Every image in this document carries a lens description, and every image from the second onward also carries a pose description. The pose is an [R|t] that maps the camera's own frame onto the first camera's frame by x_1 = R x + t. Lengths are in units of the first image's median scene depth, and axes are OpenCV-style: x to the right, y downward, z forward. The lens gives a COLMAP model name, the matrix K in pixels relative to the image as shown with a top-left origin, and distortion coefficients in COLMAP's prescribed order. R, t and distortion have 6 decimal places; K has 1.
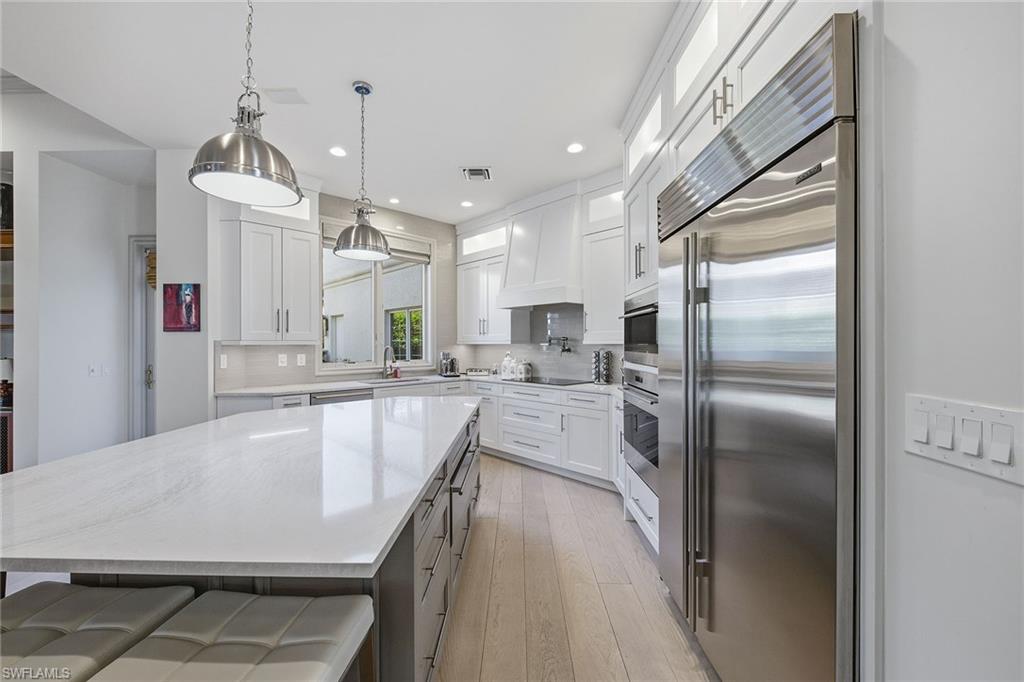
lens RADIAL K [[403.2, 0, 508.0], [0, 403.2, 341.8], [0, 0, 1]] dist [0.000138, -0.000557]
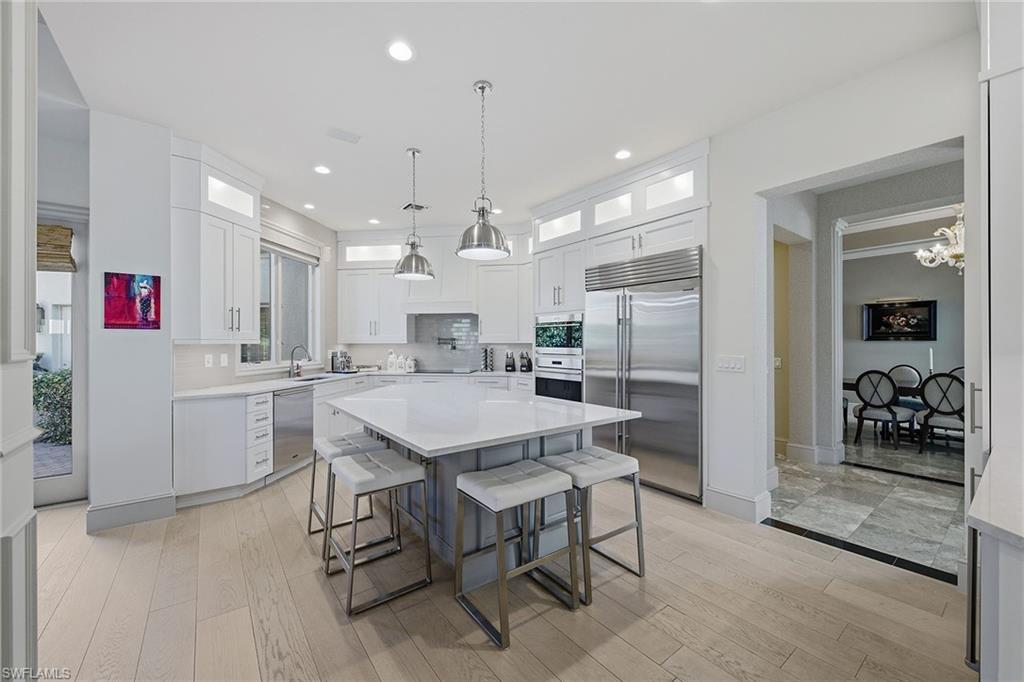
lens RADIAL K [[403.2, 0, 508.0], [0, 403.2, 341.8], [0, 0, 1]] dist [0.000138, -0.000557]
pose [[0.786208, 0.002033, 0.617959, -0.682450], [-0.001802, 0.999998, -0.000997, 0.002119], [-0.617960, -0.000330, 0.786210, -0.183816]]
